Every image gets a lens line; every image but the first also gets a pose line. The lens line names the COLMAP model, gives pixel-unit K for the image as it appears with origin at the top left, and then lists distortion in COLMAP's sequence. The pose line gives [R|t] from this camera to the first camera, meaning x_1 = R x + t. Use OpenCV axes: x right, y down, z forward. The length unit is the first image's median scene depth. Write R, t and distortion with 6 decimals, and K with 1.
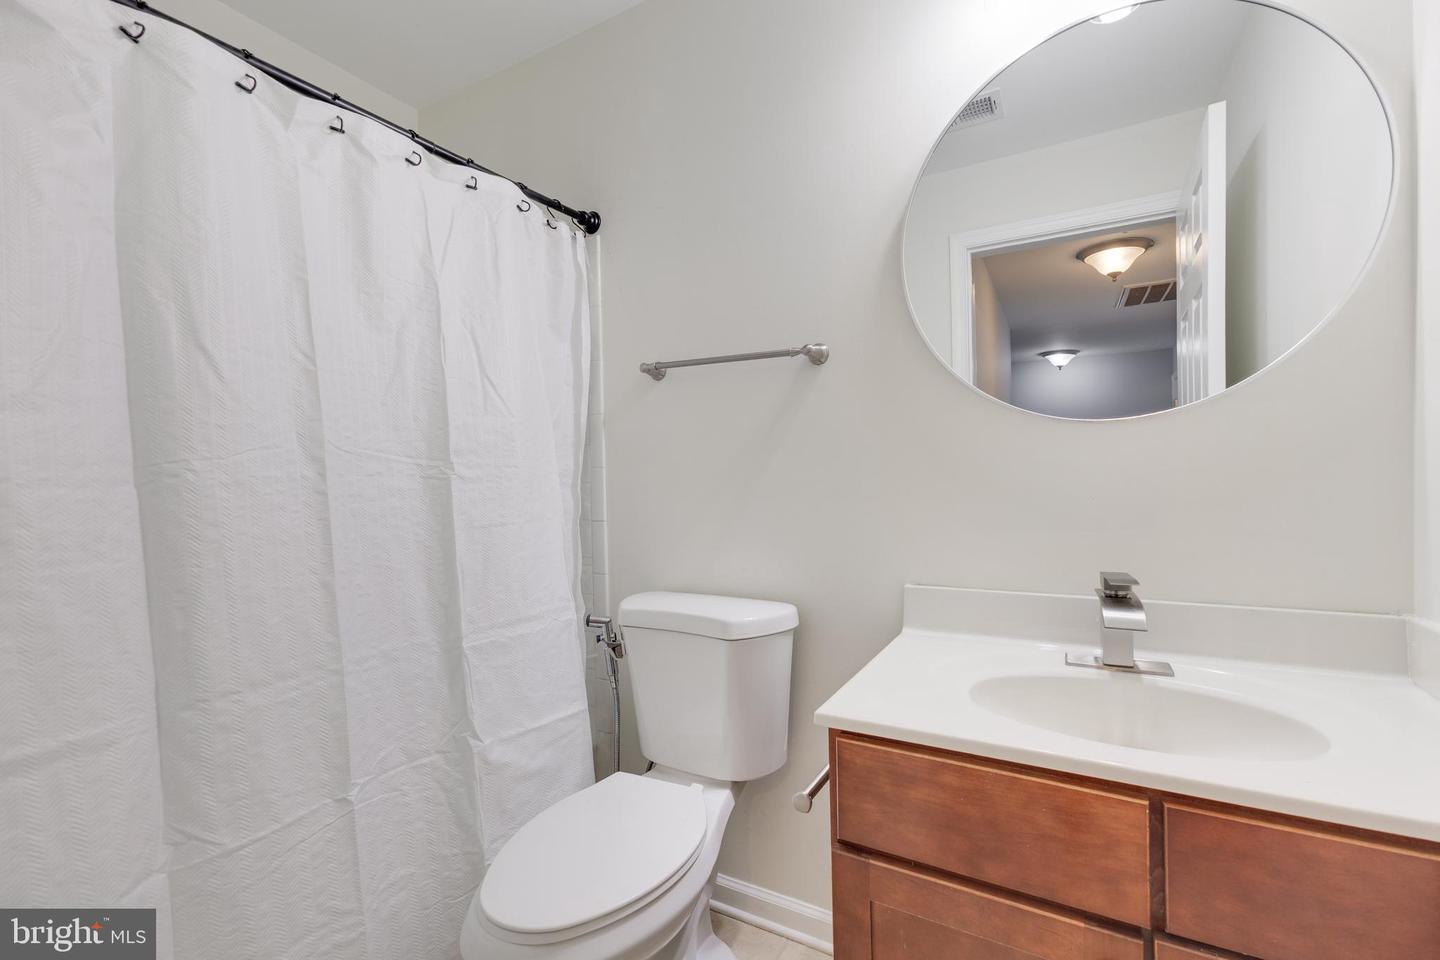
lens RADIAL K [[629.4, 0, 719.8], [0, 629.4, 476.7], [0, 0, 1]] dist [0.011174, -0.000958]
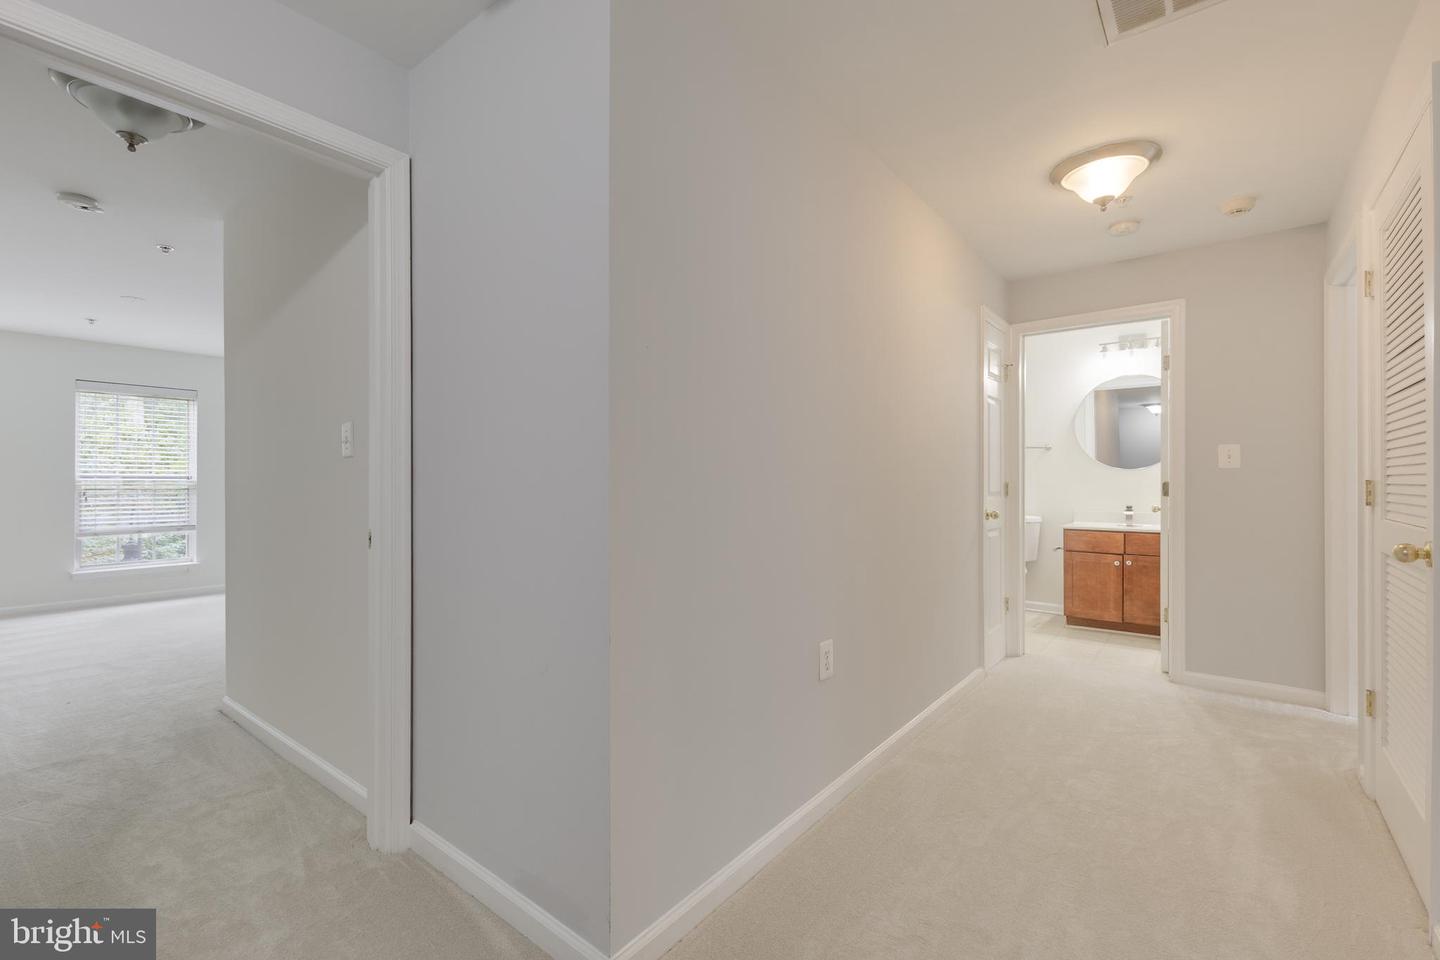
lens RADIAL K [[629.4, 0, 719.8], [0, 629.4, 476.7], [0, 0, 1]] dist [0.011174, -0.000958]
pose [[0.987755, 0.008885, -0.155760, -1.478150], [-0.010037, 0.999928, -0.006608, 0.023701], [0.155691, 0.008091, 0.987773, -3.731950]]
